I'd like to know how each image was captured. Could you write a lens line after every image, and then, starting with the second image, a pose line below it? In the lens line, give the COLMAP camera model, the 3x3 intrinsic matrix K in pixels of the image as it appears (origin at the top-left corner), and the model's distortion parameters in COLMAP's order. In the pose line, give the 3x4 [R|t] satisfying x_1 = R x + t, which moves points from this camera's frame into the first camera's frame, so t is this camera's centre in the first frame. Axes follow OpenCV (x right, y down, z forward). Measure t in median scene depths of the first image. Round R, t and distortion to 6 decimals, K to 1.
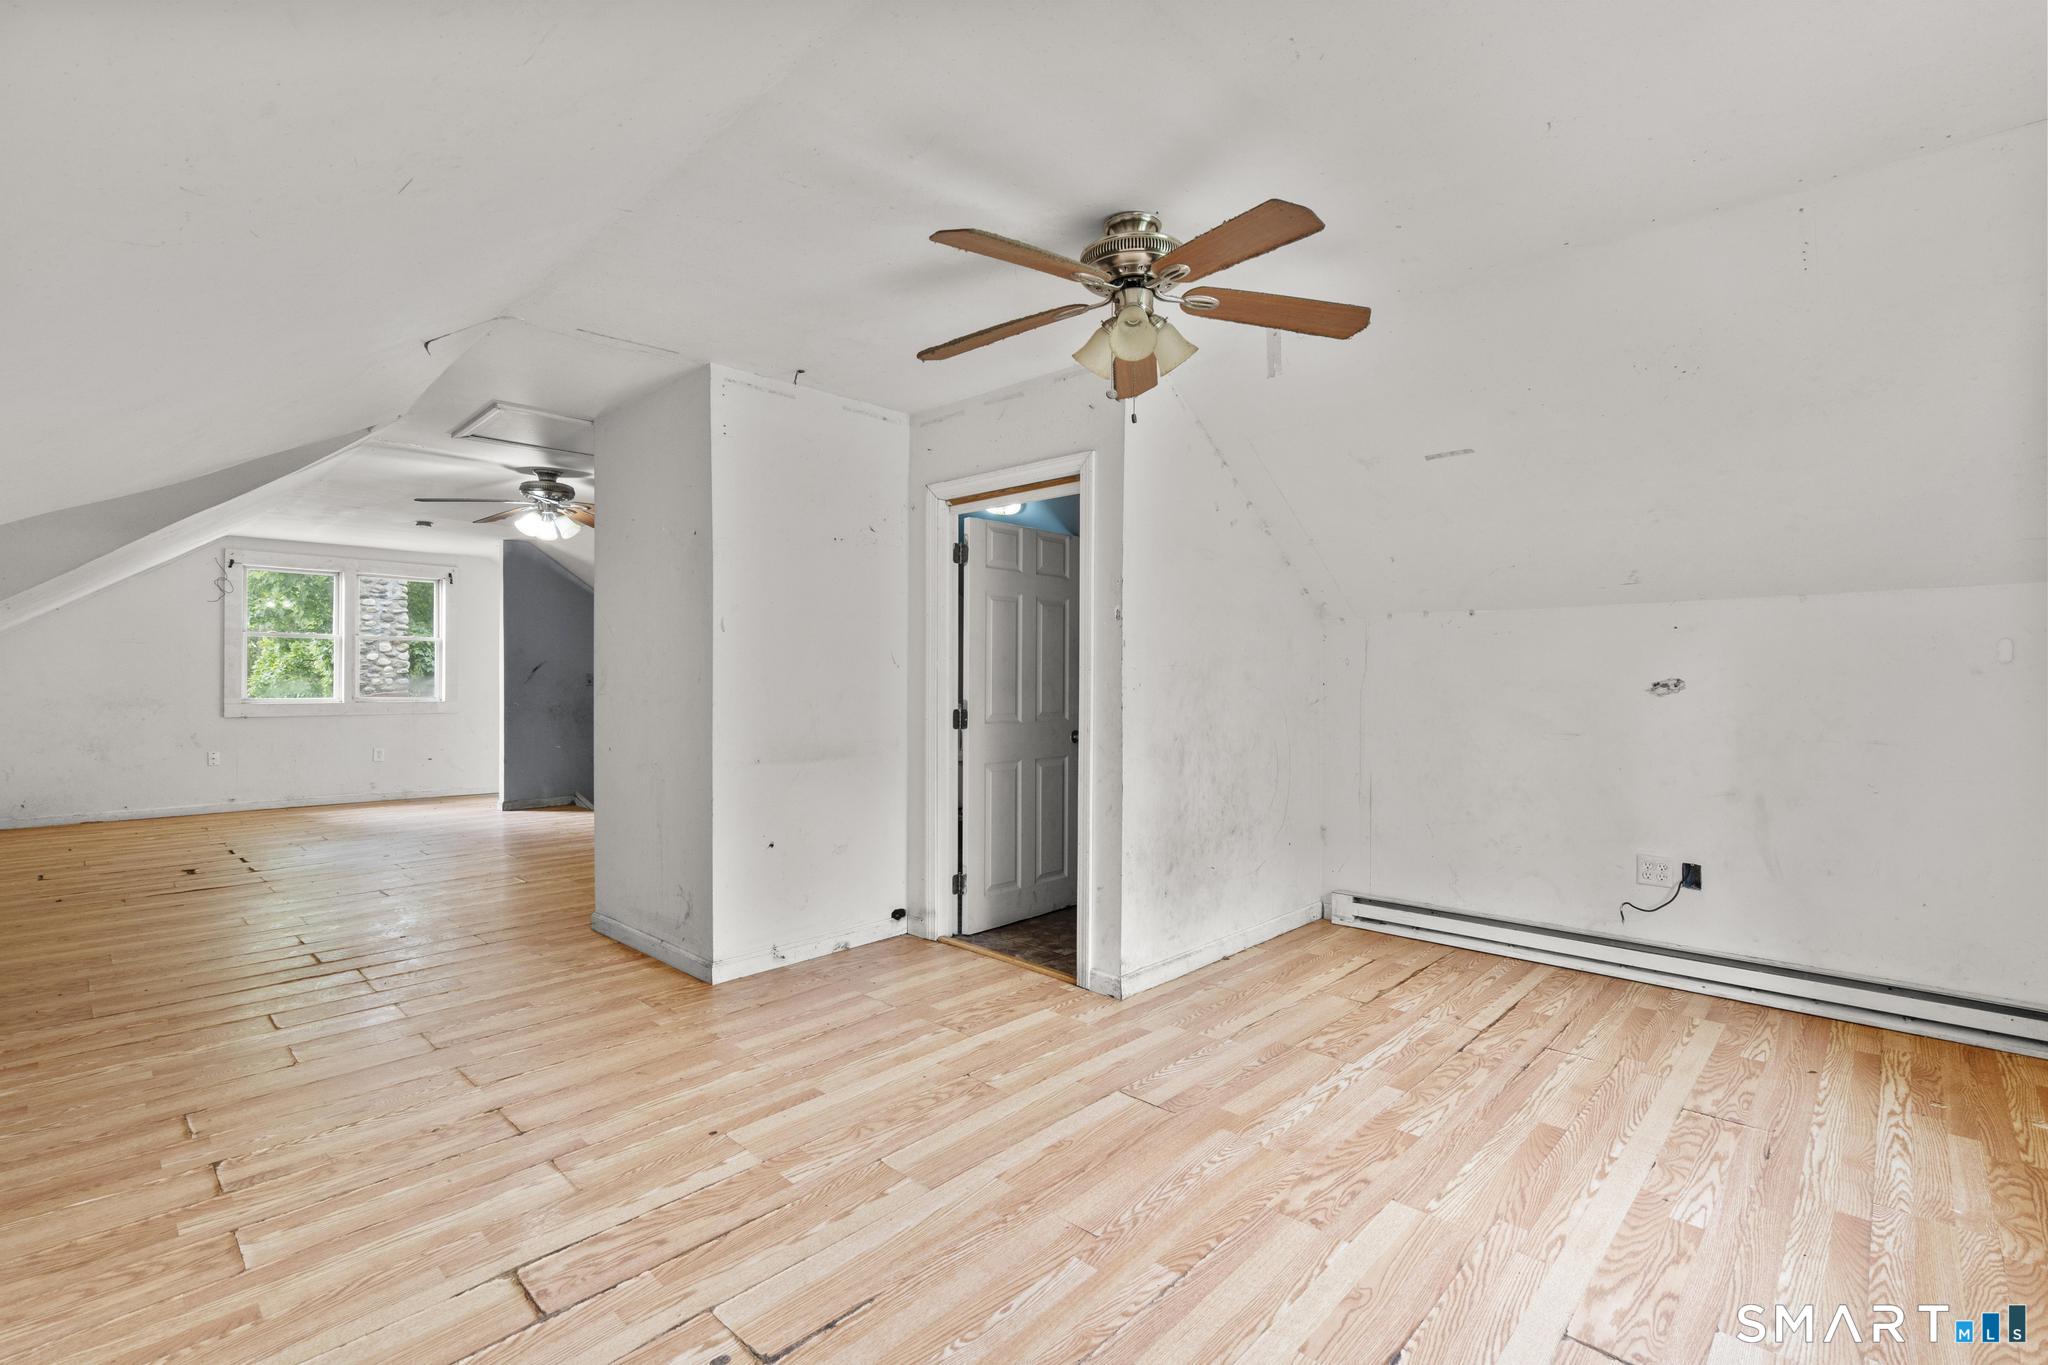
lens RADIAL K [[928.3, 0, 1030.1], [0, 928.3, 679.6], [0, 0, 1]] dist [0.000835, 0.000394]
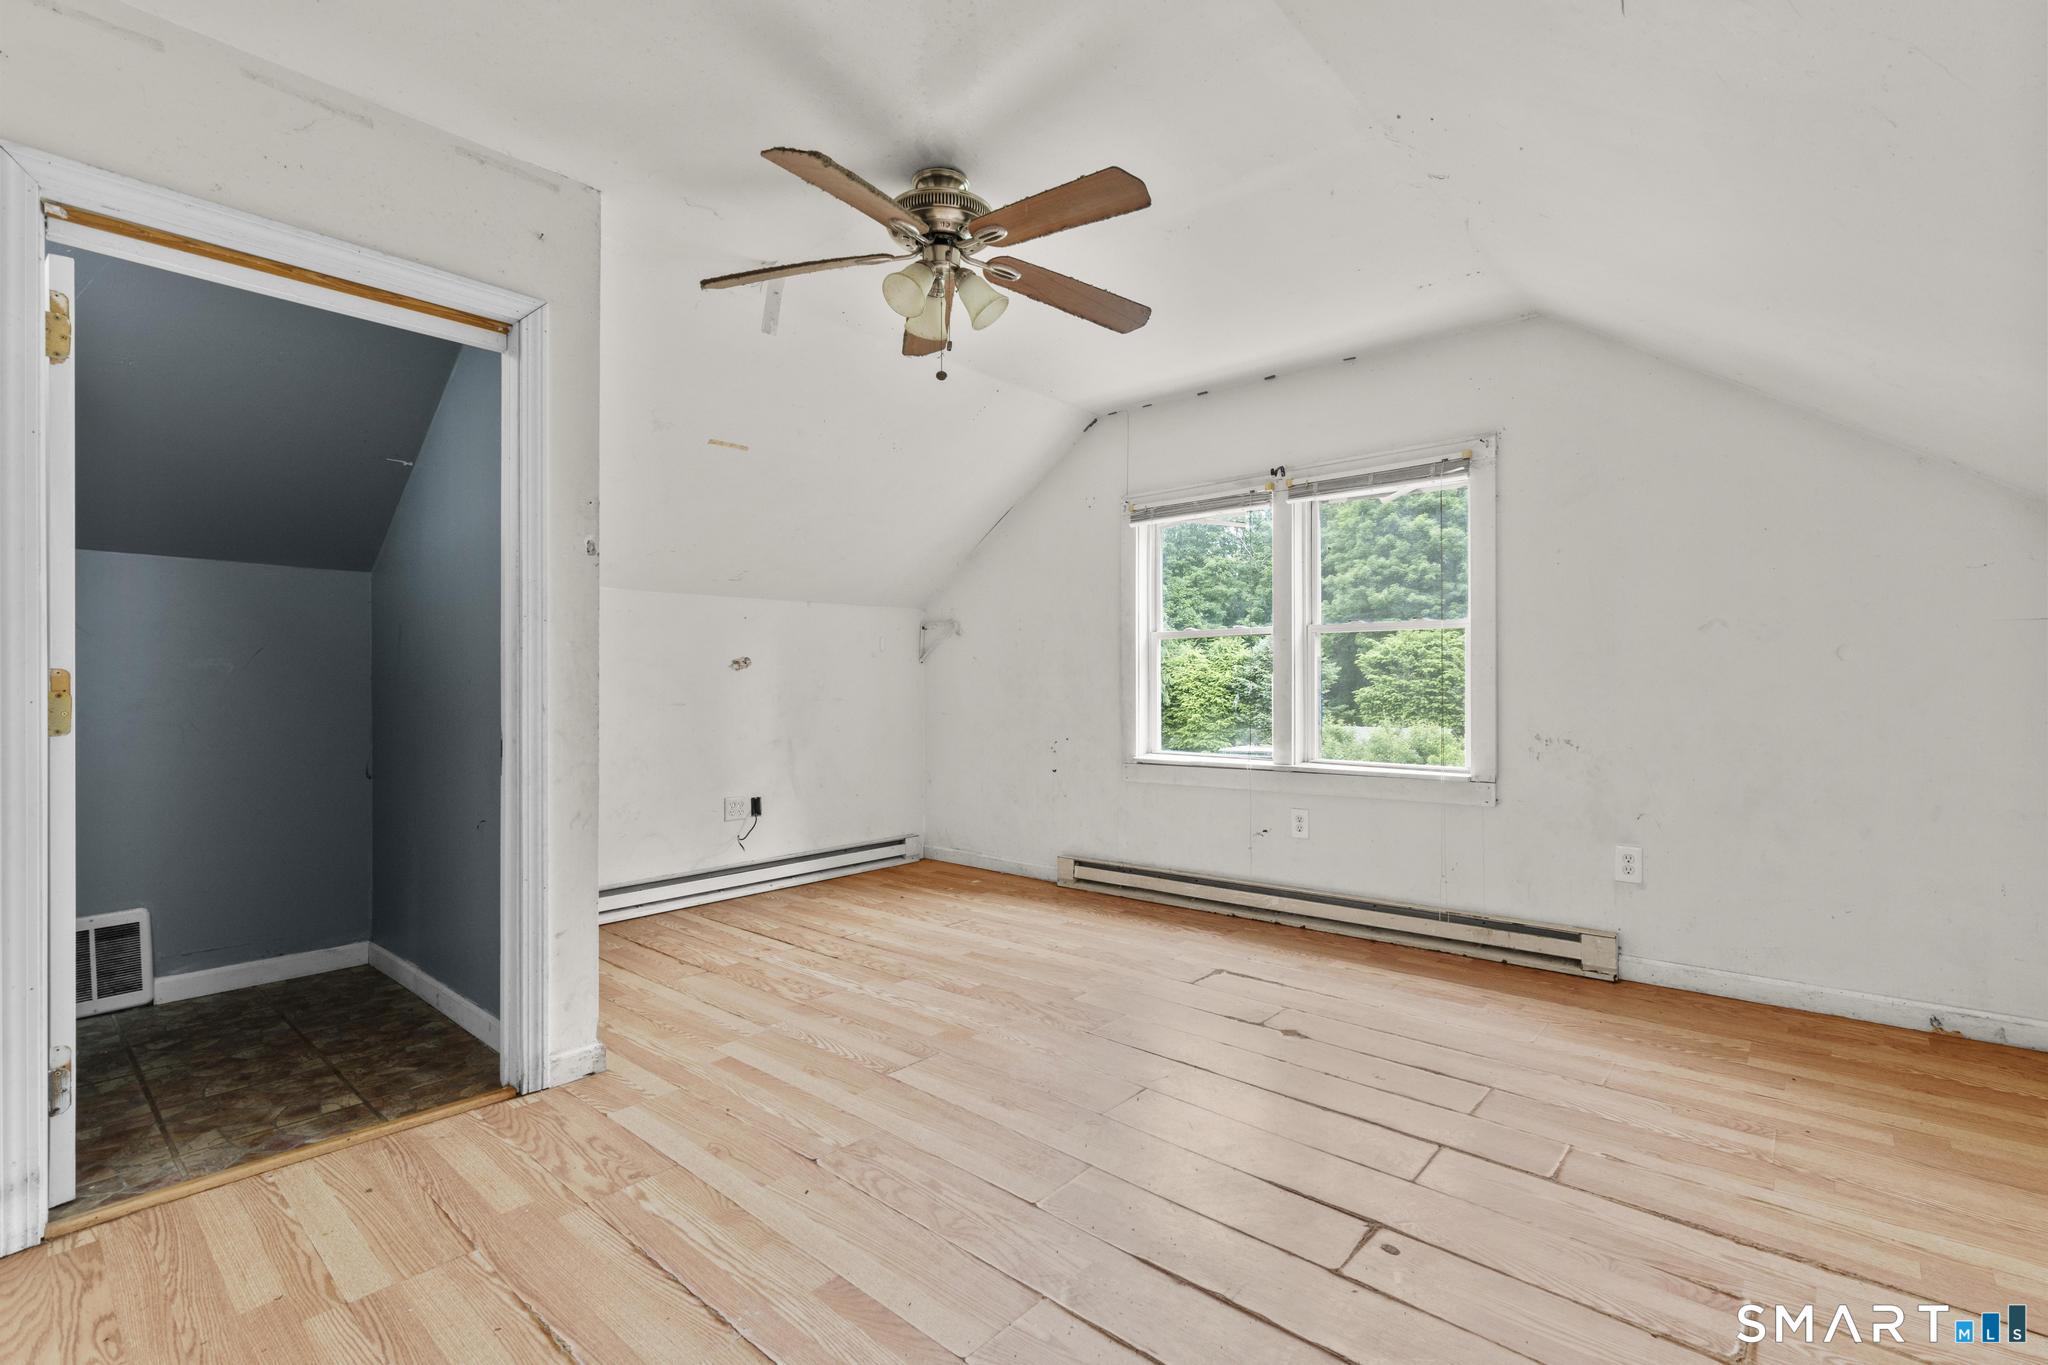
lens RADIAL K [[928.3, 0, 1029.9], [0, 928.3, 685.4], [0, 0, 1]] dist [0.000835, 0.000394]
pose [[-0.038483, -0.003329, 0.999254, -0.715319], [0.007108, 0.999968, 0.003605, 0.042220], [-0.999234, 0.007241, -0.038458, 0.755848]]
